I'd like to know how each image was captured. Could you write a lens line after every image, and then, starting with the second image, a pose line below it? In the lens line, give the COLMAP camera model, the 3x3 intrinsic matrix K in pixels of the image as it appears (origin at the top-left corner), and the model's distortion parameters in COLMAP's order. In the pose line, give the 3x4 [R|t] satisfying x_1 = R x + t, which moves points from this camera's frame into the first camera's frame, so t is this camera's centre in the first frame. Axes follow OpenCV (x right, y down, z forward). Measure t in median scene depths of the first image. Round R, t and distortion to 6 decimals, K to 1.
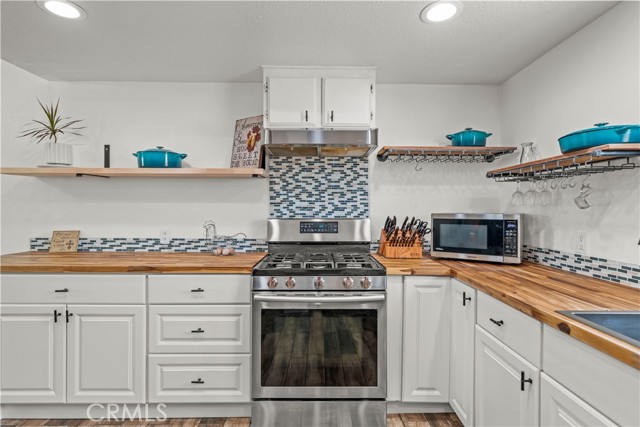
lens RADIAL K [[318.1, 0, 315.8], [0, 318.1, 211.4], [0, 0, 1]] dist [0.000680, 0.000730]
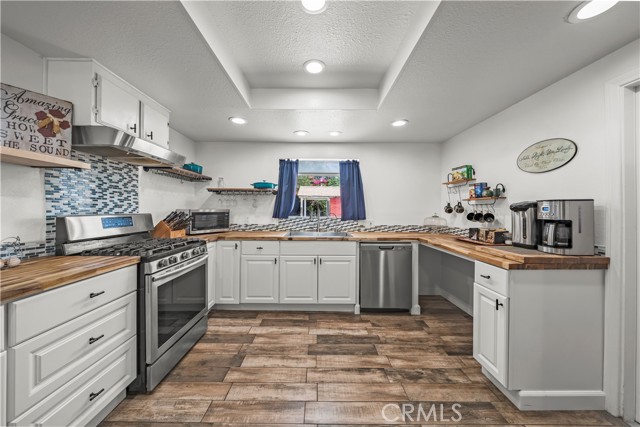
lens RADIAL K [[220.7, 0, 319.4], [0, 220.7, 207.8], [0, 0, 1]] dist [-0.006027, 0.000179]
pose [[-0.013408, 0.004098, 0.999902, -0.743935], [-0.002486, 0.999988, -0.004132, -0.000079], [-0.999907, -0.002541, -0.013398, 0.272018]]
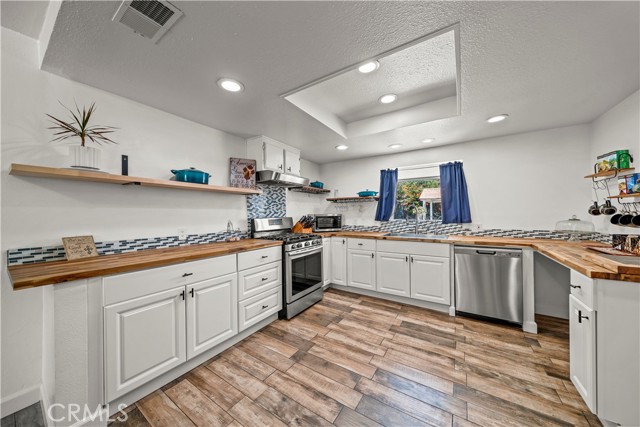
lens RADIAL K [[220.7, 0, 319.5], [0, 220.7, 211.2], [0, 0, 1]] dist [-0.006027, 0.000179]
pose [[0.541740, 0.002158, 0.840543, -0.936212], [0.013020, 0.999855, -0.010959, 0.001163], [-0.840445, 0.016881, 0.541633, 0.027906]]
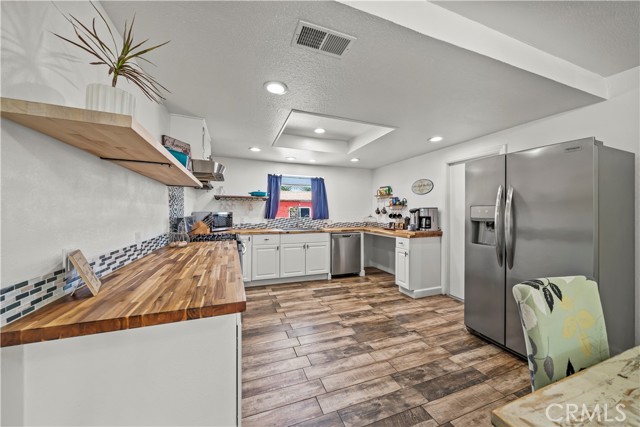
lens RADIAL K [[229.9, 0, 321.9], [0, 229.9, 207.5], [0, 0, 1]] dist [-0.006630, -0.000010]
pose [[-0.376313, 0.012385, 0.926410, -1.256360], [-0.002795, 0.999891, -0.014503, -0.005132], [-0.926488, -0.008047, -0.376237, 0.776970]]
